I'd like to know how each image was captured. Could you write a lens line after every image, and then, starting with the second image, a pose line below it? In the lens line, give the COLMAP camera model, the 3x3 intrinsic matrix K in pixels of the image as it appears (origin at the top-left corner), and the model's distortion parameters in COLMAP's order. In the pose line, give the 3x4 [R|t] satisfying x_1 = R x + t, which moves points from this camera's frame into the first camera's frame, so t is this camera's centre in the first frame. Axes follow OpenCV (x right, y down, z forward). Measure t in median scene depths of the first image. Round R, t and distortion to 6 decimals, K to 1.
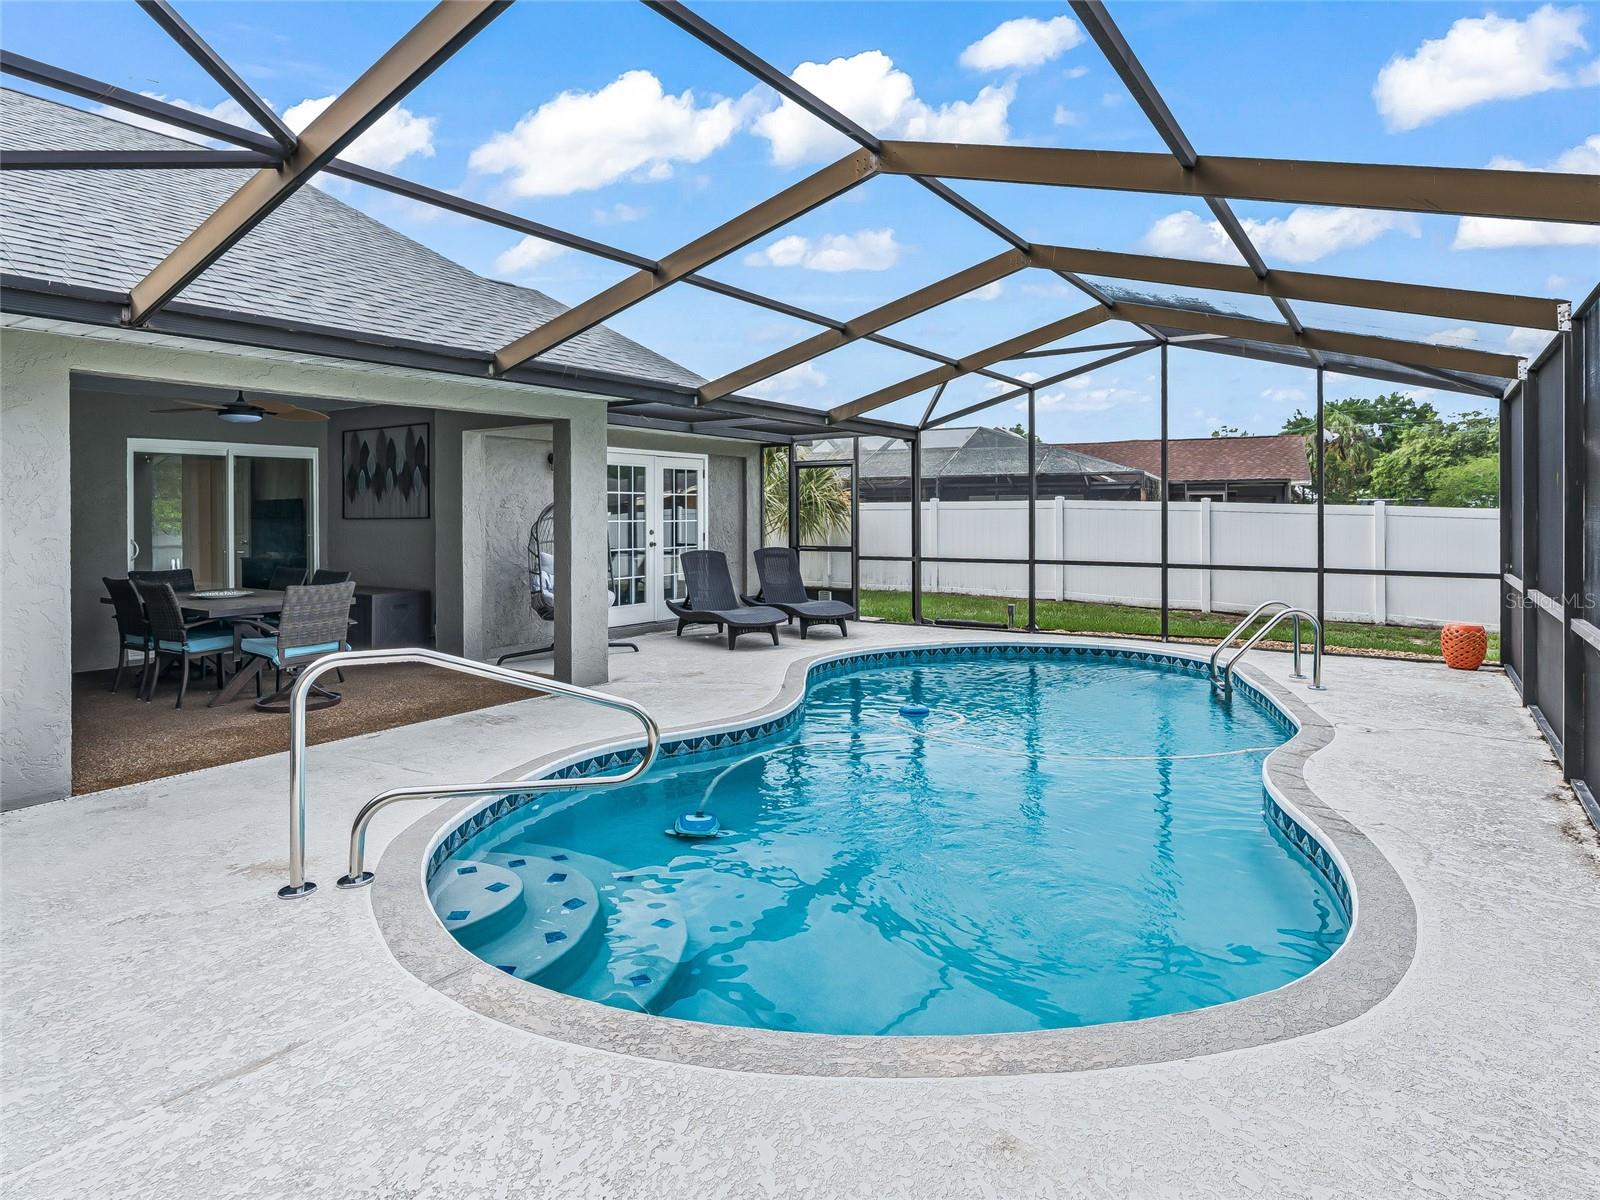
lens RADIAL K [[911.9, 0, 794.5], [0, 911.9, 591.3], [0, 0, 1]] dist [-0.000310, -0.001531]
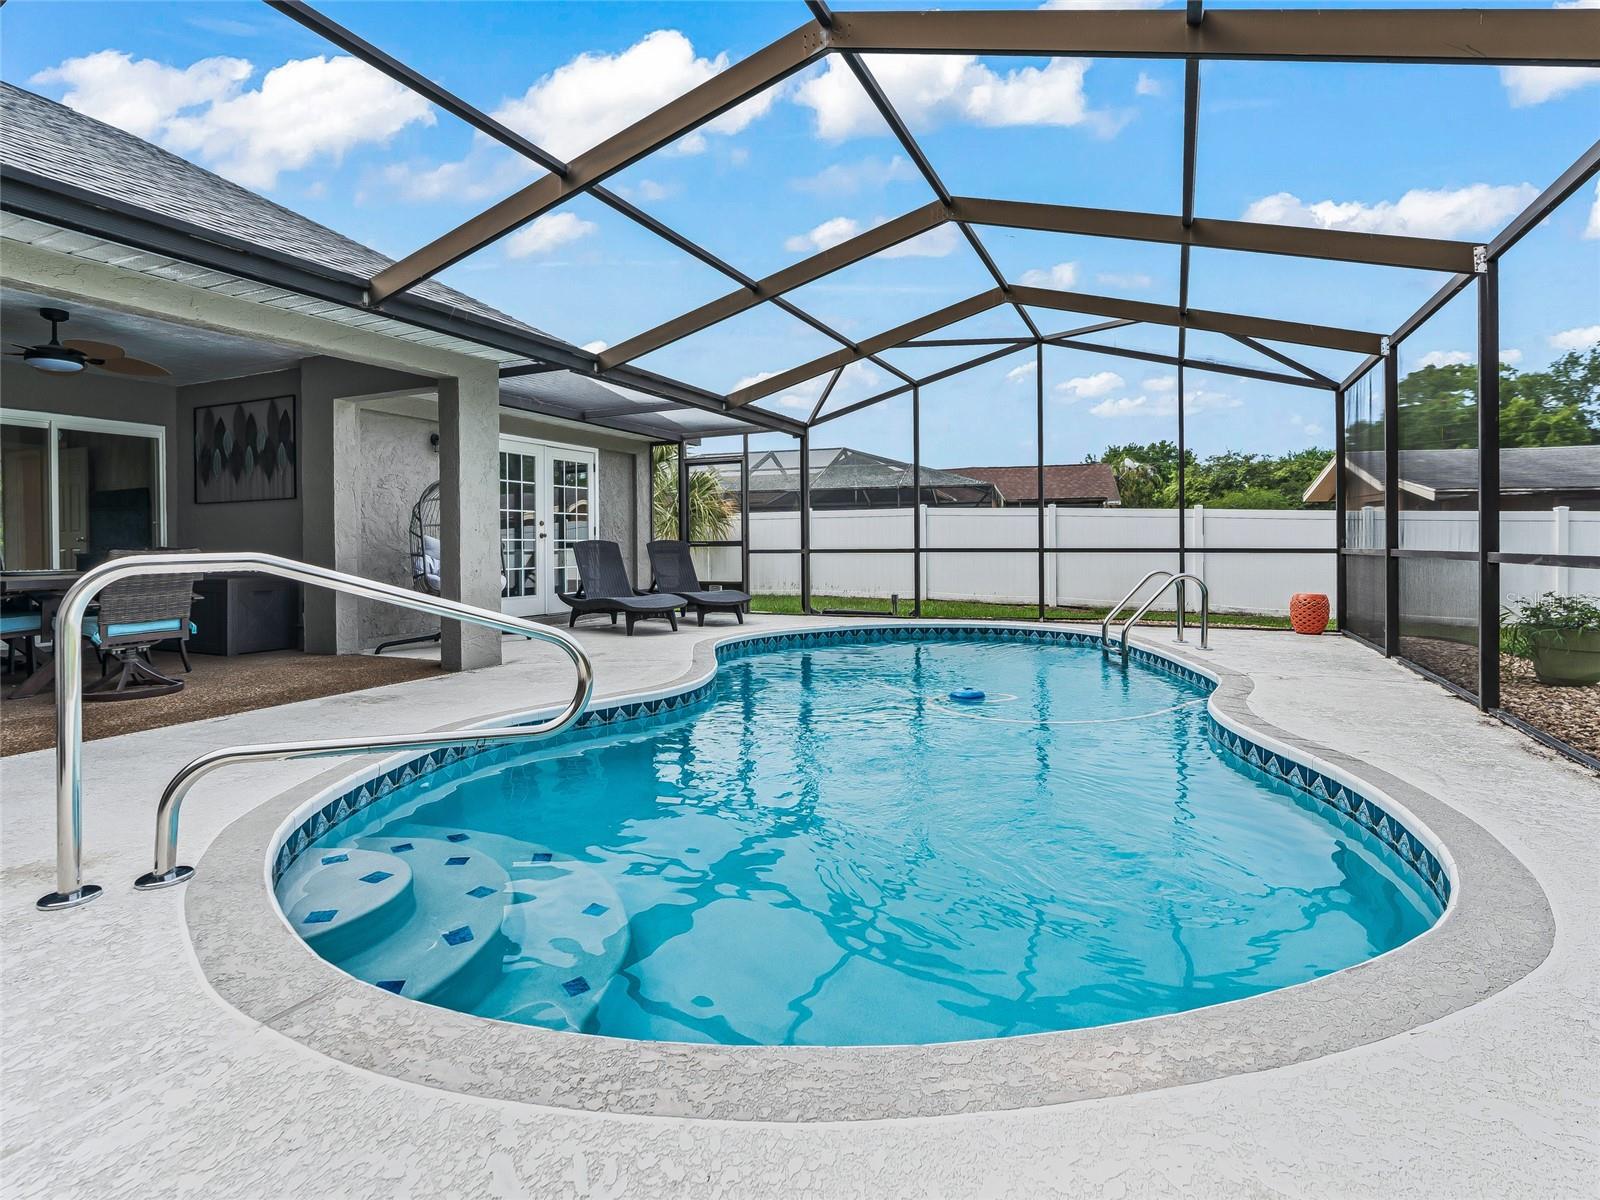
lens RADIAL K [[817.6, 0, 800.0], [0, 817.6, 600.0], [0, 0, 1]] dist [-0.005781, 0.002534]
pose [[0.986378, -0.010321, 0.164173, -0.049044], [0.012628, 0.999836, -0.013012, 0.060023], [-0.164011, 0.014908, 0.986346, 0.150315]]
